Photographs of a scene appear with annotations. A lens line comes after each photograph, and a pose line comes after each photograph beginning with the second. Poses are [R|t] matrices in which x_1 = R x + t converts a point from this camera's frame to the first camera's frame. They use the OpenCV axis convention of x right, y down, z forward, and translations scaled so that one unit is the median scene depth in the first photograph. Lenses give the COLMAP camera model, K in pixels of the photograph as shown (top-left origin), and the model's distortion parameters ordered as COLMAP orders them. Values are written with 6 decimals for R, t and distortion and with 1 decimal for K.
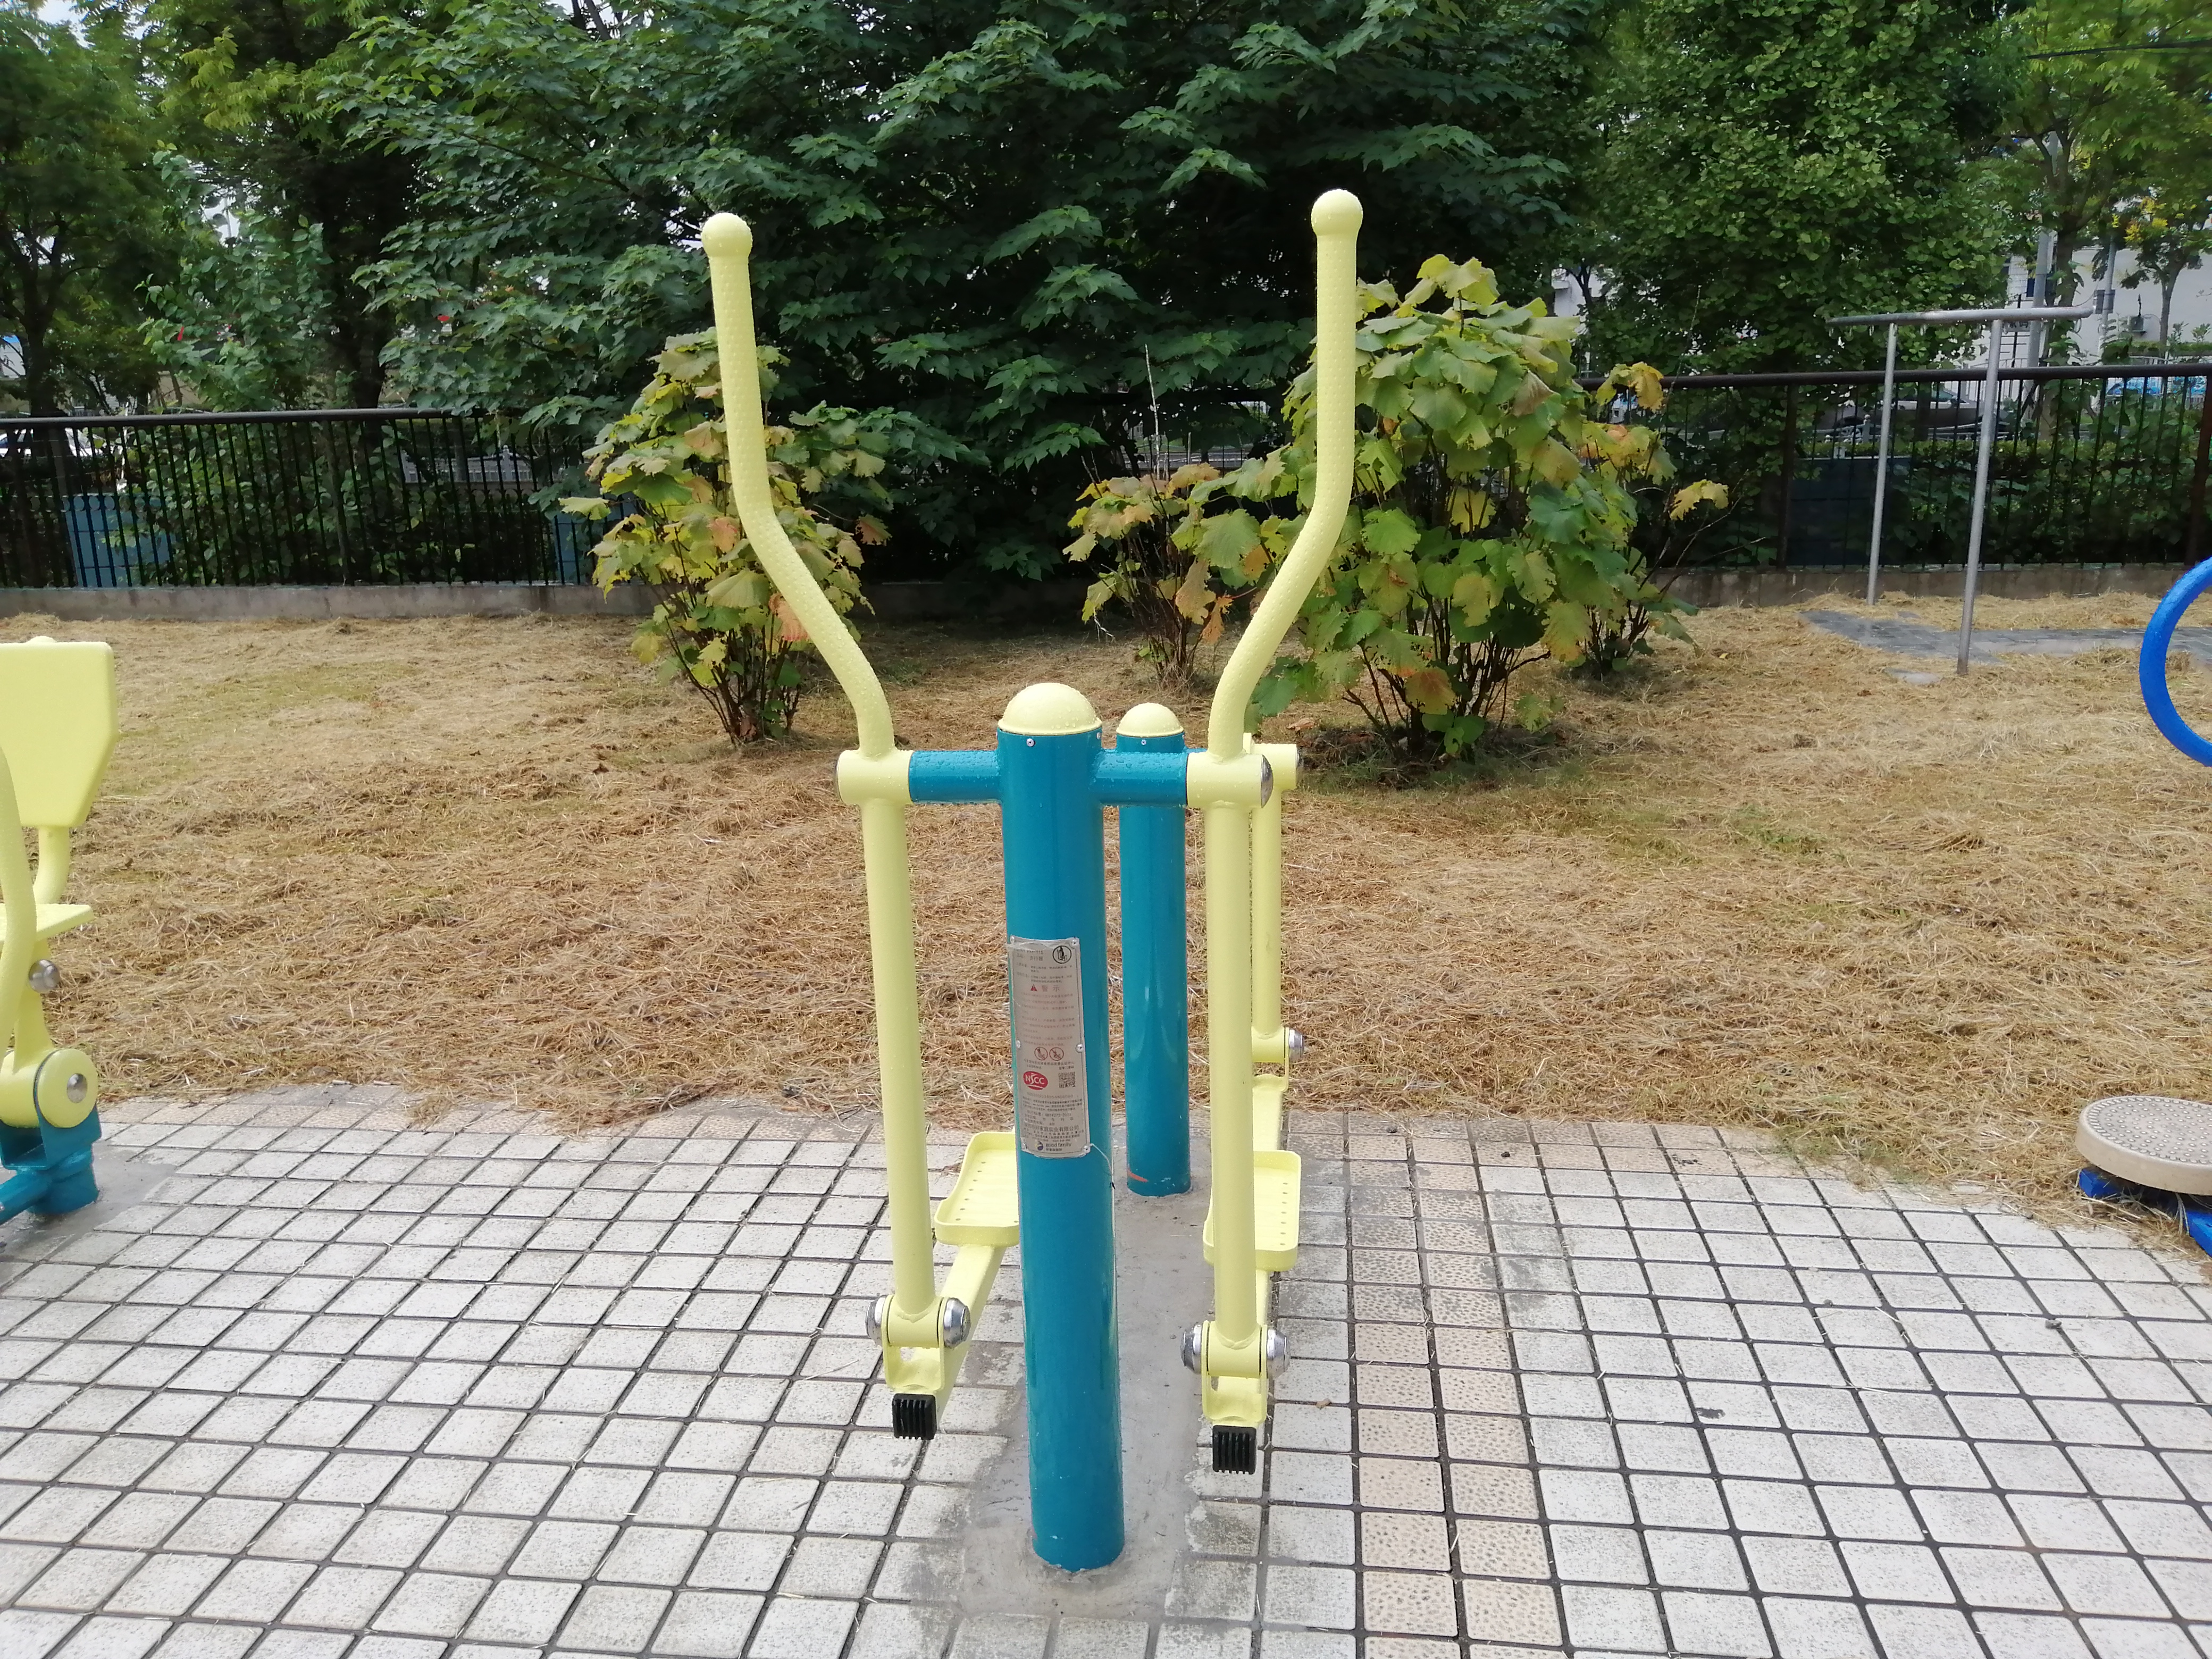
lens RADIAL K [[1795.4, 0, 1117.1], [0, 1795.4, 825.6], [0, 0, 1]] dist [0.040284, -0.052342]
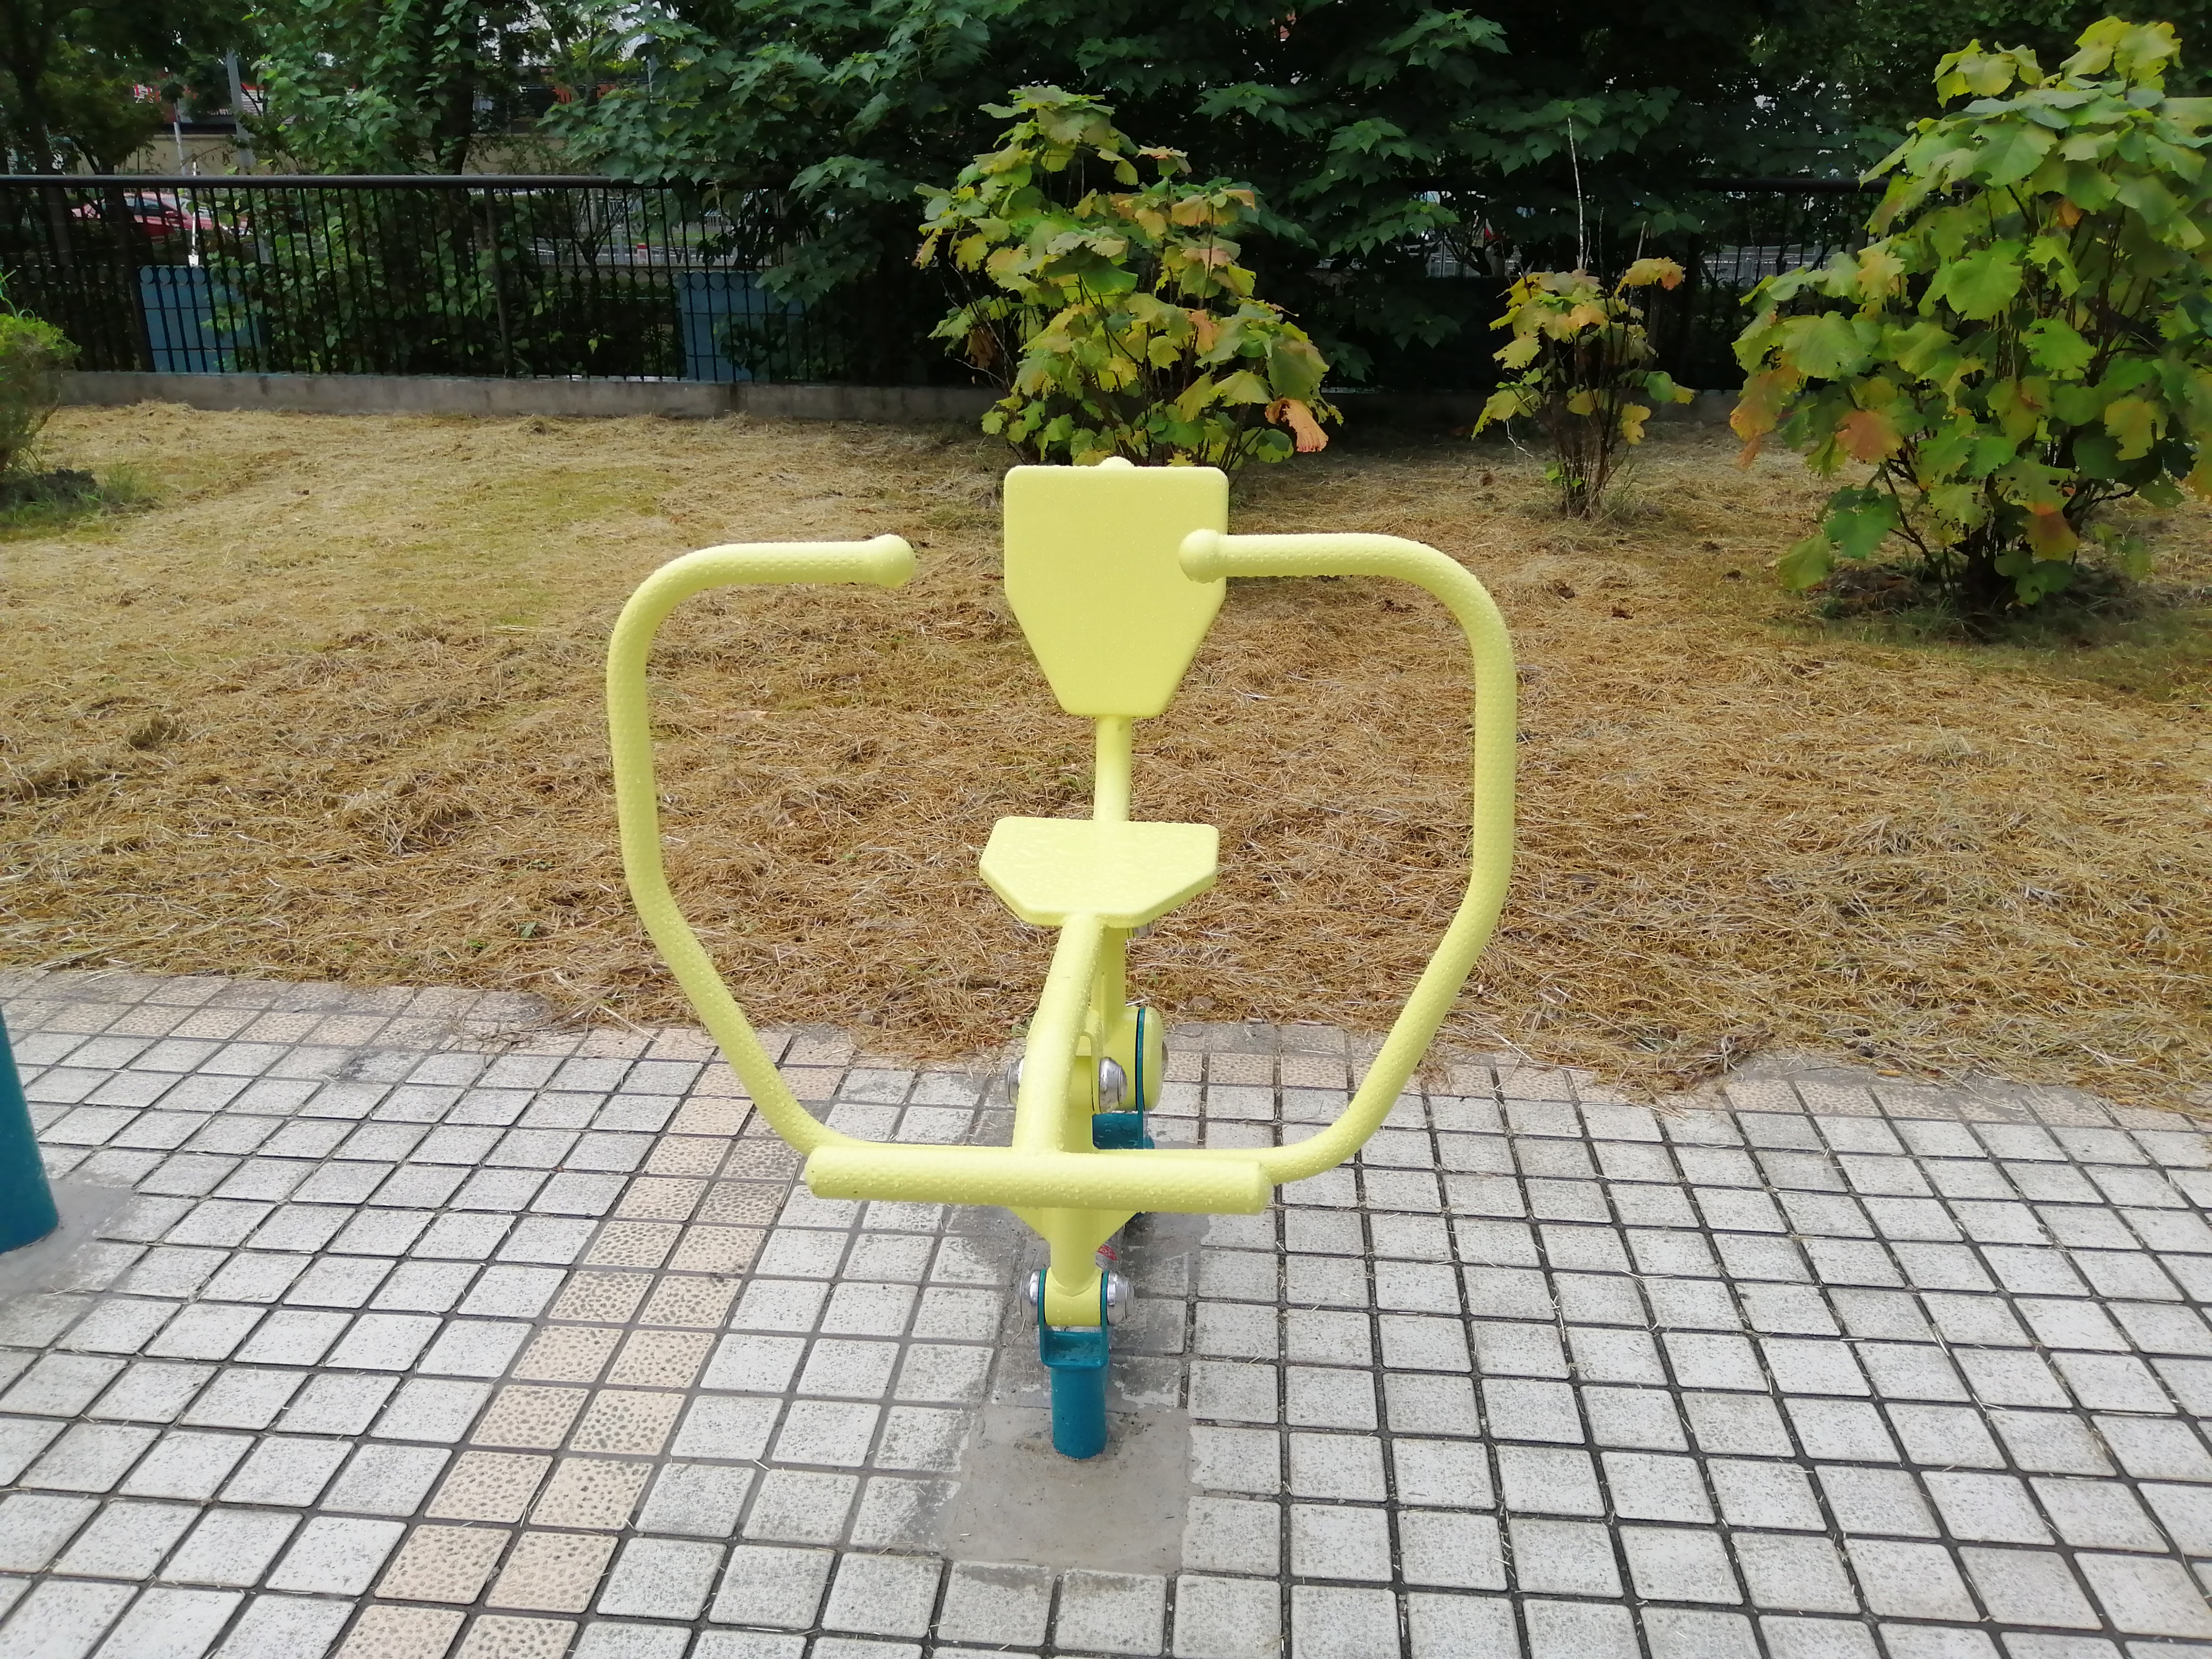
lens RADIAL K [[1795.4, 0, 1098.9], [0, 1795.4, 827.7], [0, 0, 1]] dist [0.040284, -0.052342]
pose [[0.998886, 0.012949, 0.045367, -0.551258], [-0.017586, 0.994489, 0.103351, -0.025982], [-0.043779, -0.104034, 0.993610, 0.223526]]
